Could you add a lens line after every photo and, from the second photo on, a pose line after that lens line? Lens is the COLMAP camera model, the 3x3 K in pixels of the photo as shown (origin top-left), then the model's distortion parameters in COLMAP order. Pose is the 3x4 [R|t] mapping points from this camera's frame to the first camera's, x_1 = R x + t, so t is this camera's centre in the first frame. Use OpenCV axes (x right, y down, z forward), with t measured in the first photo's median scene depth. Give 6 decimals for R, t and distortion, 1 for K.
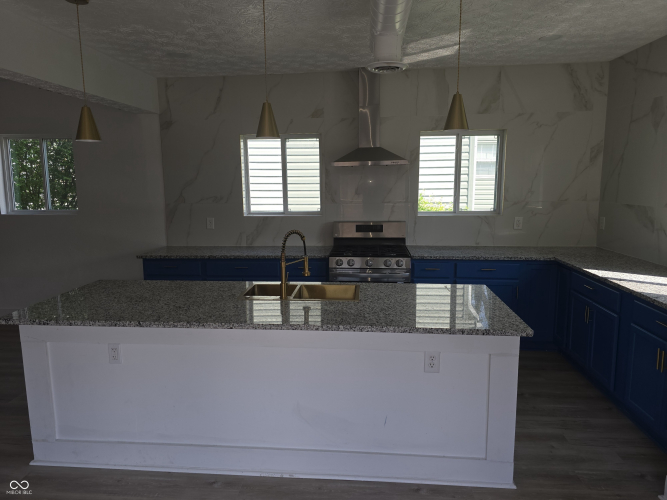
lens RADIAL K [[446.6, 0, 329.9], [0, 446.6, 245.3], [0, 0, 1]] dist [0.059167, -0.055306]
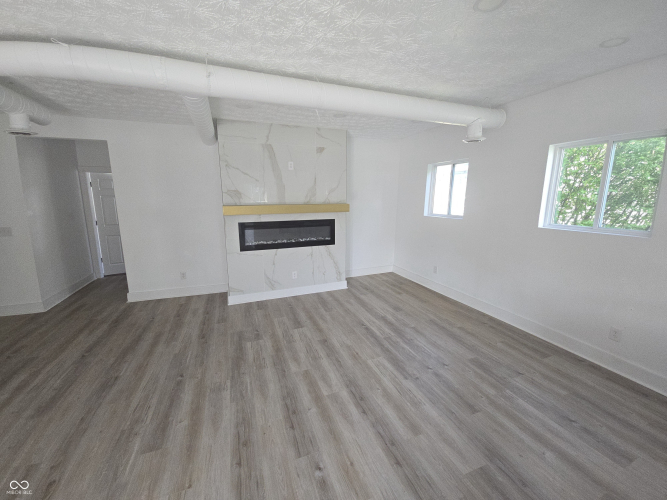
lens RADIAL K [[272.5, 0, 331.9], [0, 272.5, 244.3], [0, 0, 1]] dist [0.008125, -0.006197]
pose [[0.409976, 0.158336, -0.898248, -0.389608], [-0.128621, 0.985012, 0.114926, -0.045181], [0.902982, 0.068417, 0.424197, 0.359892]]
